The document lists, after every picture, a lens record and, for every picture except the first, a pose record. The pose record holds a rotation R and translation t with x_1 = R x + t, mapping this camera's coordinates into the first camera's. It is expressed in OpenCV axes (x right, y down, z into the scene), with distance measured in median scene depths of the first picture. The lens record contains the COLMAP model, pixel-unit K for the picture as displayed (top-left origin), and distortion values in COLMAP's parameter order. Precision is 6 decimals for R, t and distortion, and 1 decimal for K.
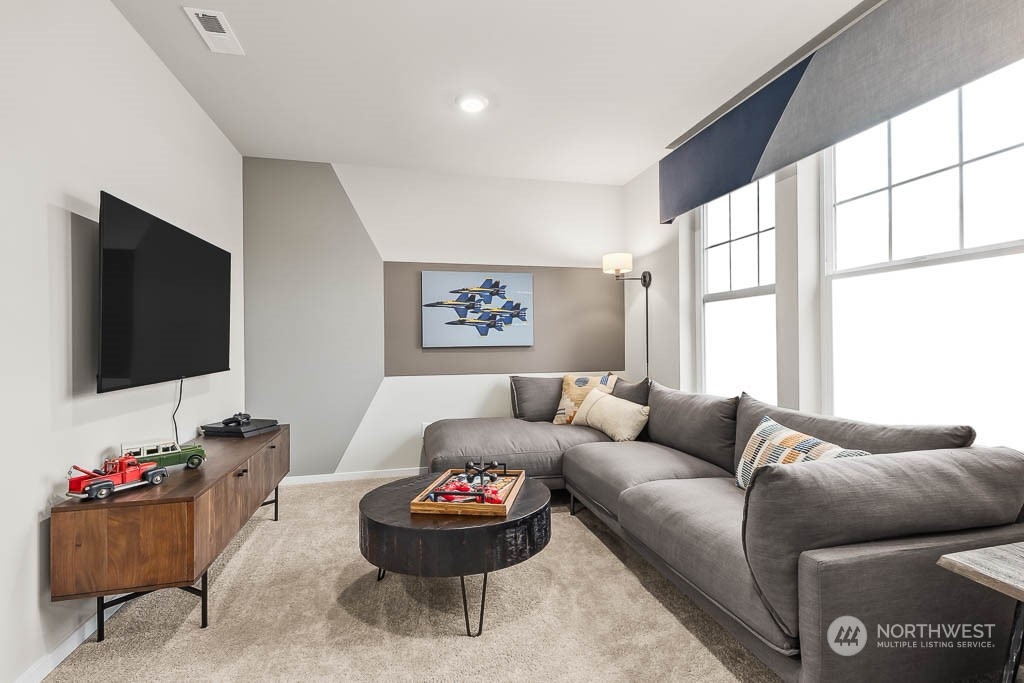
lens RADIAL K [[480.0, 0, 512.4], [0, 480.0, 342.0], [0, 0, 1]] dist [0.015174, -0.001184]
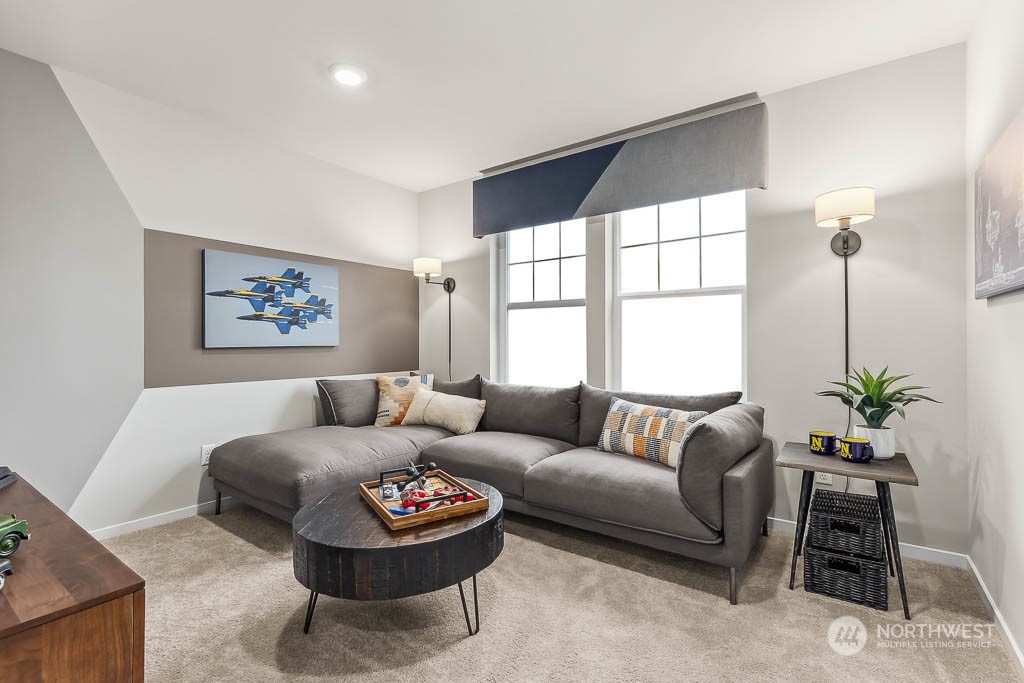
lens RADIAL K [[480.0, 0, 506.3], [0, 480.0, 341.8], [0, 0, 1]] dist [0.015174, -0.001184]
pose [[0.751606, 0.007361, 0.659571, -0.390122], [-0.005204, 0.999973, -0.005230, 0.003646], [-0.659592, 0.000499, 0.751624, 0.112292]]
